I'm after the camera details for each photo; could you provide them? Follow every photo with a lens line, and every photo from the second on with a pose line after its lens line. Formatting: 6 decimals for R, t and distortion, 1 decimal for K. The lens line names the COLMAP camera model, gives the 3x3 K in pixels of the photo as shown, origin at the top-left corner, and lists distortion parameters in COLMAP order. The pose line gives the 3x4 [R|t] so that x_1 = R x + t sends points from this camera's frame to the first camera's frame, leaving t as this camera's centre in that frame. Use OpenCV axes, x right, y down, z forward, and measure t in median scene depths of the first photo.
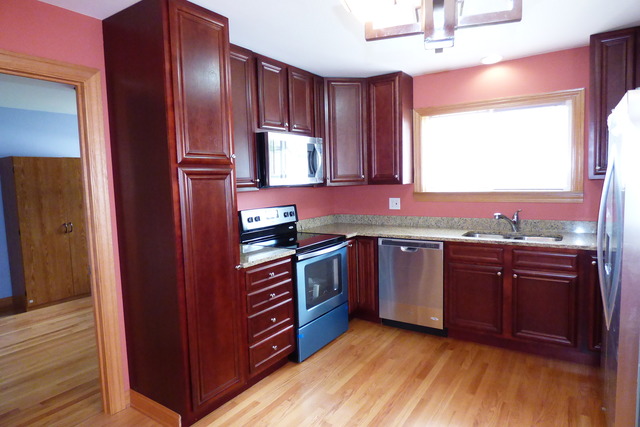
lens RADIAL K [[381.2, 0, 321.3], [0, 381.2, 210.7], [0, 0, 1]] dist [-0.005250, -0.001081]
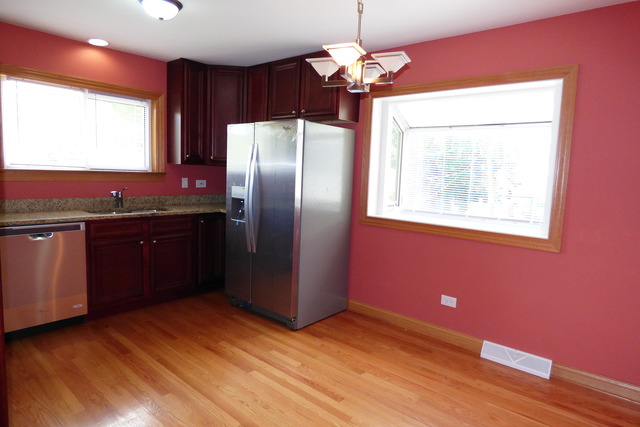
lens RADIAL K [[381.2, 0, 321.3], [0, 381.2, 210.7], [0, 0, 1]] dist [-0.005250, -0.001081]
pose [[0.121158, -0.065028, 0.990501, -0.583534], [0.037831, 0.997429, 0.060855, 0.020245], [-0.991912, 0.030099, 0.123307, 0.319393]]
